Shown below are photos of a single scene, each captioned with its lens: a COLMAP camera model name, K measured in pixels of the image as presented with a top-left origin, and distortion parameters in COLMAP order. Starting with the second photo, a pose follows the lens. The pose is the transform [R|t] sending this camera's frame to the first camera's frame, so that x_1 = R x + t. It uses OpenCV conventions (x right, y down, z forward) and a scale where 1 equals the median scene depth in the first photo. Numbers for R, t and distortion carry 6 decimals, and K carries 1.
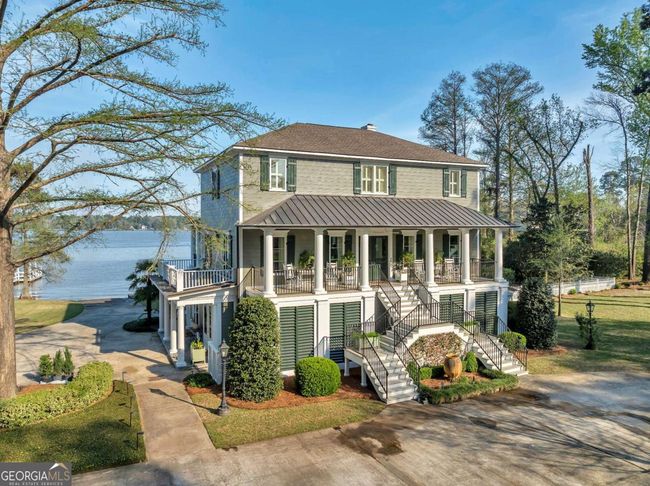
lens RADIAL K [[465.0, 0, 325.6], [0, 465.0, 233.6], [0, 0, 1]] dist [-0.034412, -0.004565]
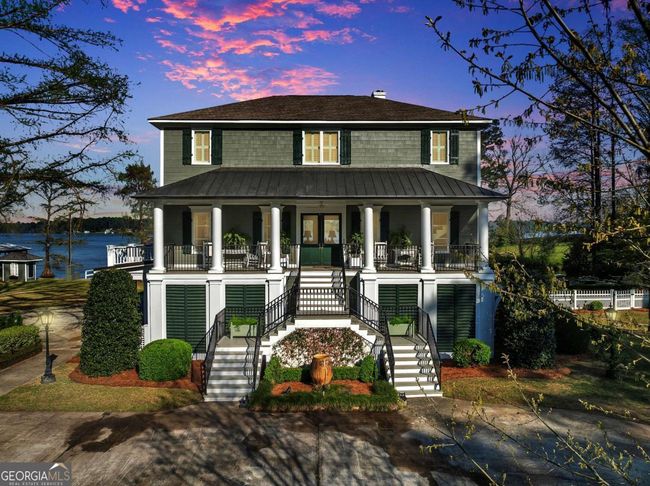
lens RADIAL K [[465.0, 0, 325.6], [0, 465.0, 233.6], [0, 0, 1]] dist [-0.034412, -0.004565]
pose [[0.911480, -0.000714, -0.411344, 0.485046], [-0.002905, 0.999962, -0.008173, 0.051988], [0.411334, 0.008645, 0.911444, 0.234476]]
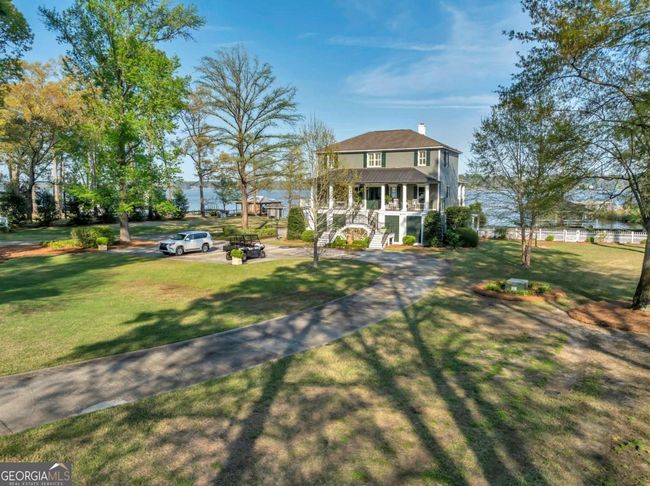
lens RADIAL K [[465.0, 0, 325.6], [0, 465.0, 233.6], [0, 0, 1]] dist [-0.034412, -0.004565]
pose [[0.607338, 0.074611, -0.790932, 1.727051], [-0.008104, 0.996110, 0.087743, 0.033846], [0.794402, -0.046881, 0.605580, -0.479551]]
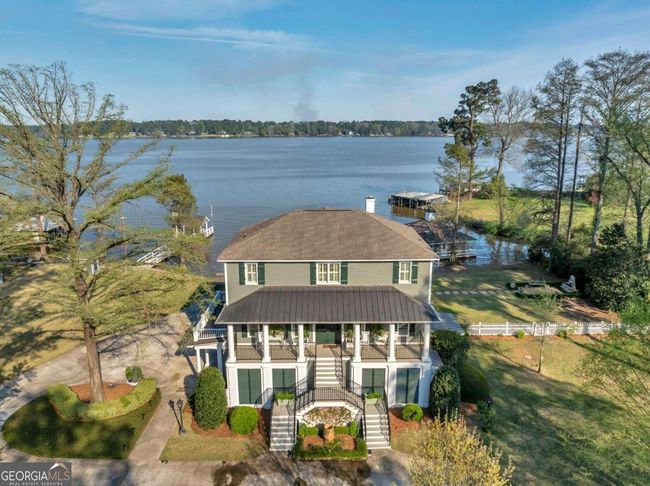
lens RADIAL K [[465.0, 0, 325.6], [0, 465.0, 233.6], [0, 0, 1]] dist [-0.034412, -0.004565]
pose [[0.907046, 0.090087, -0.411280, 0.661132], [-0.003262, 0.978315, 0.207096, -0.524139], [0.421018, -0.186504, 0.887671, -0.166859]]
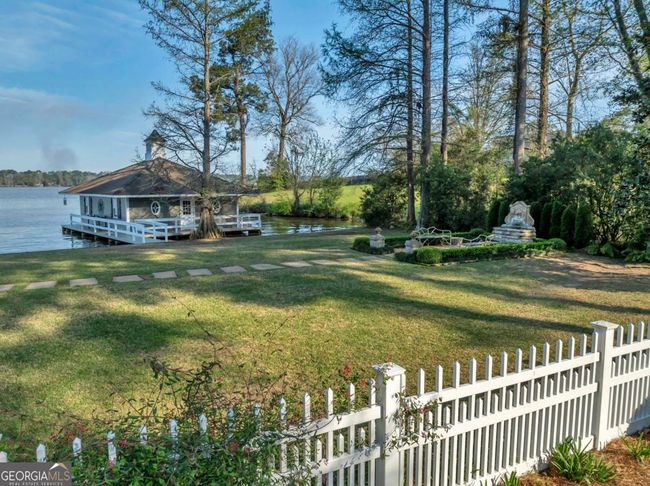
lens RADIAL K [[465.7, 0, 325.0], [0, 465.7, 243.0], [0, 0, 1]] dist [0.000820, -0.000449]
pose [[0.999468, 0.000963, 0.032612, 0.471205], [-0.004458, 0.994222, 0.107255, 0.145989], [-0.032320, -0.107343, 0.993697, 1.511381]]
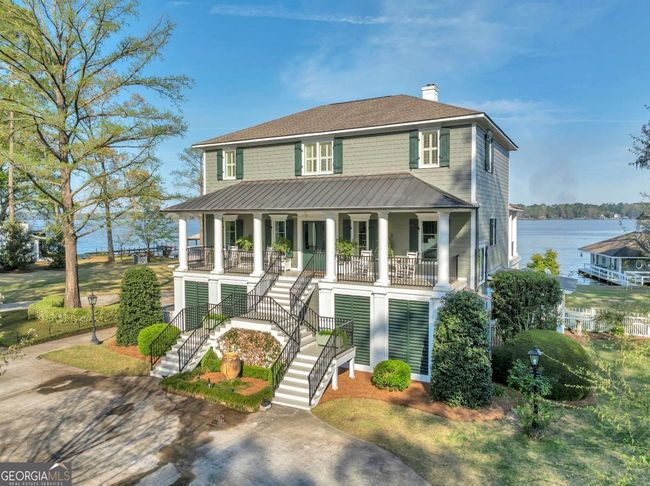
lens RADIAL K [[465.0, 0, 325.6], [0, 465.0, 233.6], [0, 0, 1]] dist [-0.034412, -0.004565]
pose [[0.579472, 0.025443, -0.814595, 0.886415], [-0.006214, 0.999621, 0.026802, 0.005717], [0.814969, -0.010469, 0.579411, 0.512447]]
